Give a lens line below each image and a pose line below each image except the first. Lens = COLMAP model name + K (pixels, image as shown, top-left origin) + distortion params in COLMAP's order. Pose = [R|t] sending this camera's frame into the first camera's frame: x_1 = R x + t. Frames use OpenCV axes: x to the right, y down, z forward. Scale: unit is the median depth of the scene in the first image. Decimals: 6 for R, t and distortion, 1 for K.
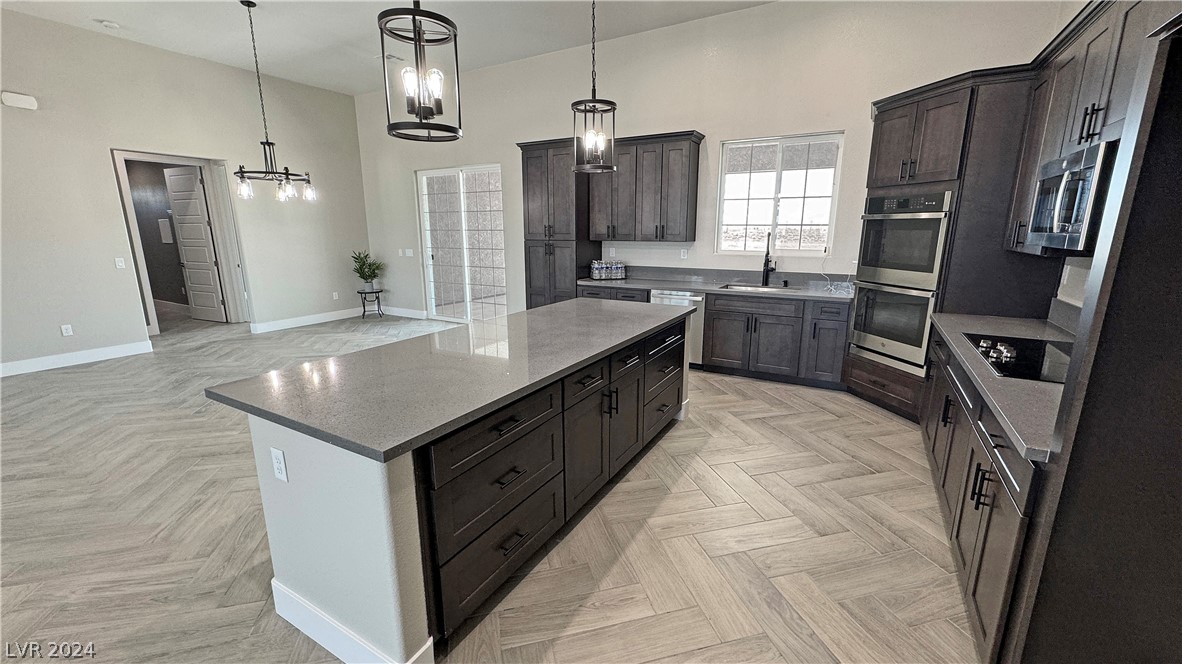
lens RADIAL K [[468.6, 0, 591.0], [0, 468.6, 332.0], [0, 0, 1]] dist [-0.002453, 0.000330]
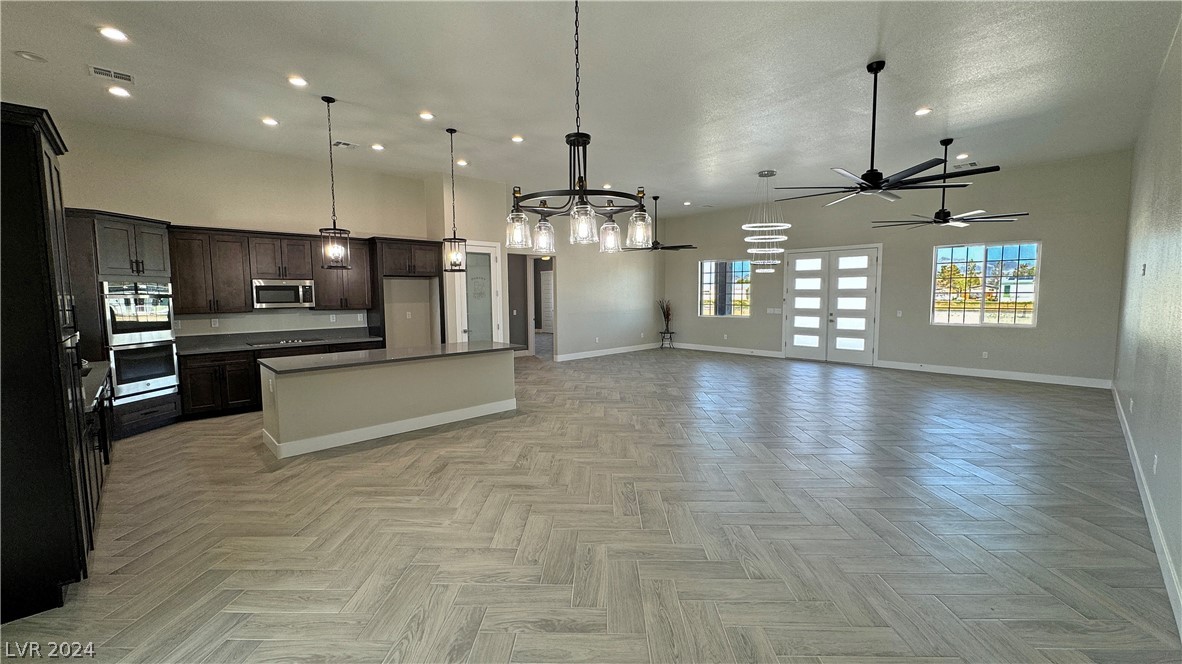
lens RADIAL K [[468.6, 0, 591.0], [0, 468.6, 332.0], [0, 0, 1]] dist [-0.002453, 0.000330]
pose [[-0.960509, -0.014090, 0.277893, -0.815055], [0.069118, 0.955331, 0.287341, -0.338574], [-0.269528, 0.295201, -0.916630, 1.455114]]
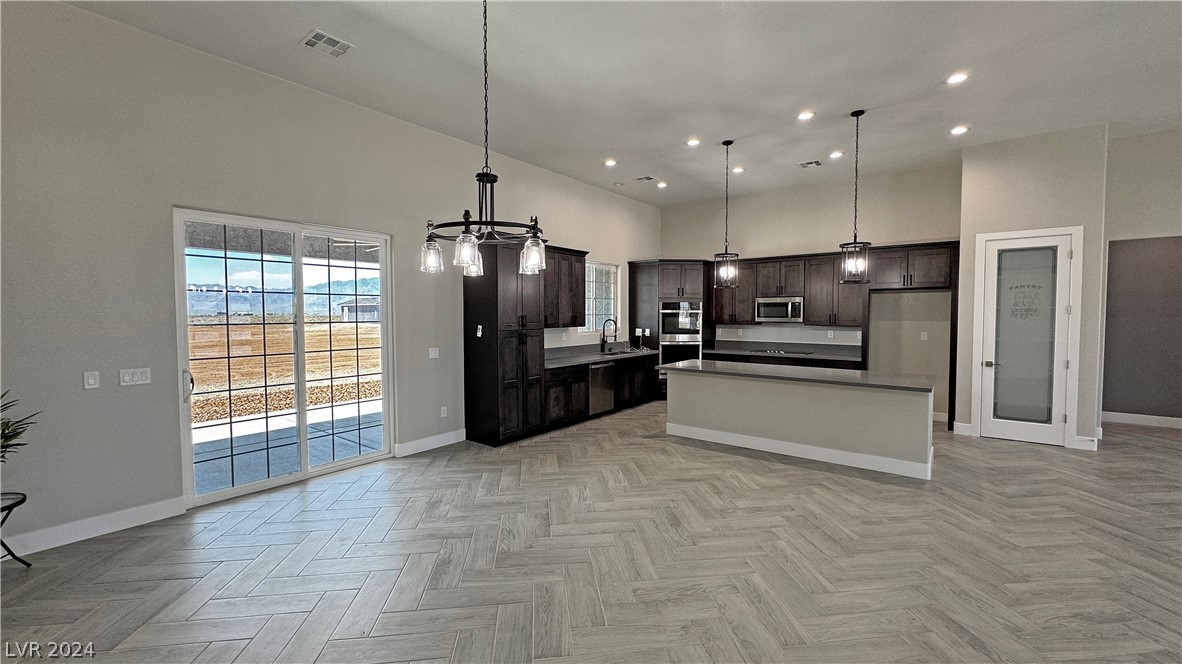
lens RADIAL K [[468.6, 0, 591.0], [0, 468.6, 332.0], [0, 0, 1]] dist [-0.002453, 0.000330]
pose [[0.136951, -0.040310, 0.989757, -1.202821], [0.215524, 0.976448, 0.009946, -0.192305], [-0.966847, 0.211954, 0.142414, 0.809625]]
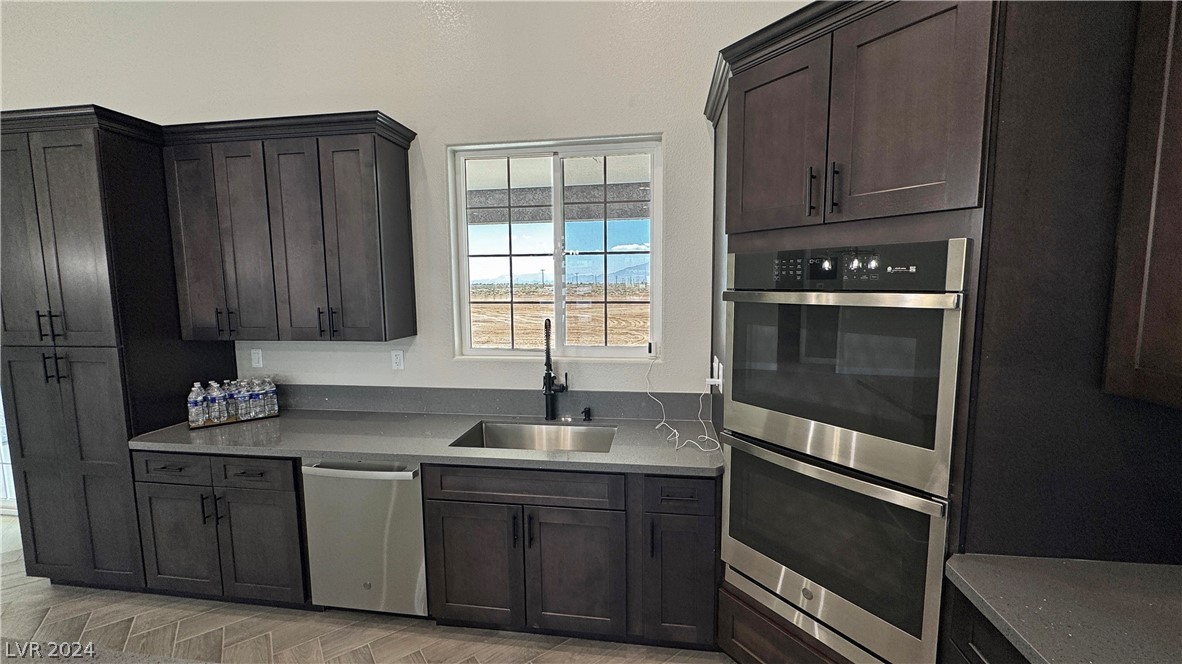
lens RADIAL K [[468.6, 0, 591.0], [0, 468.6, 332.0], [0, 0, 1]] dist [-0.002453, 0.000330]
pose [[0.930127, -0.048146, 0.364067, 0.230157], [0.089381, 0.991237, -0.097266, -0.140984], [-0.356194, 0.123010, 0.926280, 0.498470]]
